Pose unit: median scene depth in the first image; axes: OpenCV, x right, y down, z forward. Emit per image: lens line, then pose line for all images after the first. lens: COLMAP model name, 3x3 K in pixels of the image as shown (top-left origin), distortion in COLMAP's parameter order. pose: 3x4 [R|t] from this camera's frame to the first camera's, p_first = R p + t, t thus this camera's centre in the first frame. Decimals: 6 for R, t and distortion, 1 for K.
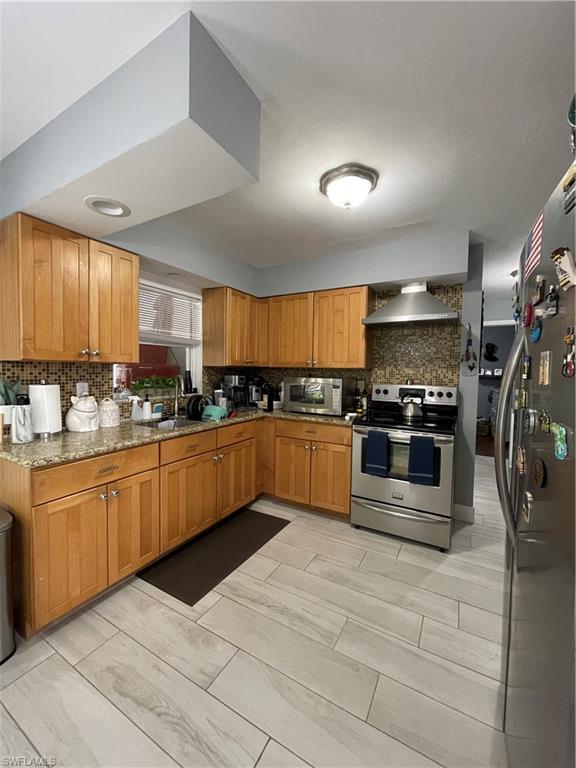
lens RADIAL K [[308.5, 0, 288.0], [0, 308.5, 384.0], [0, 0, 1]] dist [-0.000431, -0.000114]
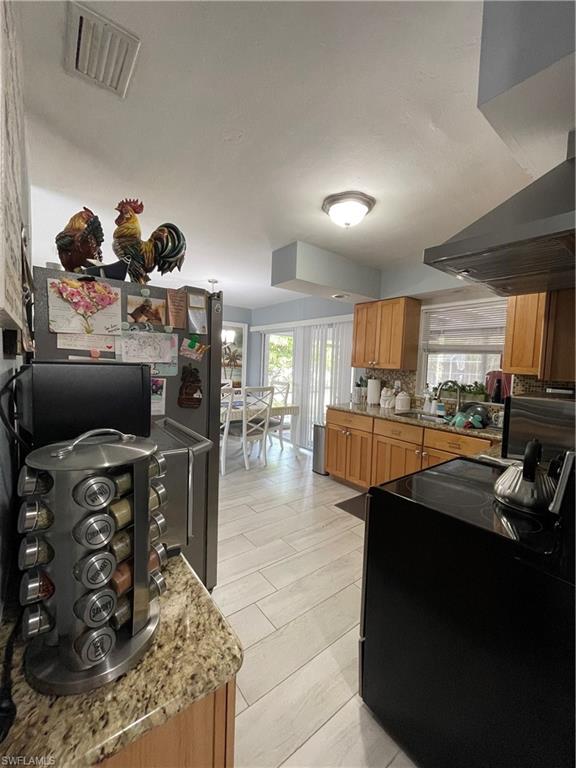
lens RADIAL K [[308.5, 0, 288.0], [0, 308.5, 384.0], [0, 0, 1]] dist [-0.000431, -0.000114]
pose [[-0.381357, 0.024759, -0.924096, 0.936136], [-0.084095, 0.994567, 0.061351, -0.032866], [0.920595, 0.101108, -0.377203, 0.909422]]
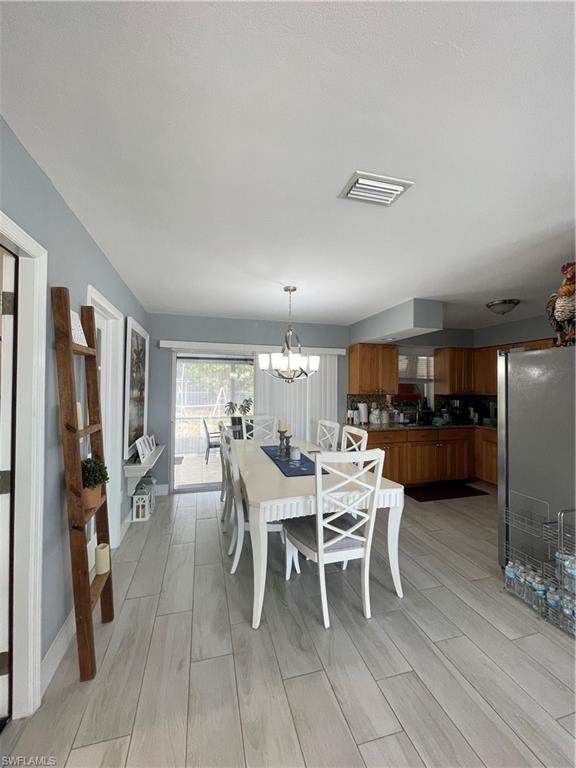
lens RADIAL K [[308.5, 0, 288.0], [0, 308.5, 384.0], [0, 0, 1]] dist [-0.000431, -0.000114]
pose [[0.708129, -0.023044, -0.705707, 0.415907], [-0.027656, 0.997795, -0.060333, 0.010783], [0.705541, 0.062240, 0.705931, -0.899757]]
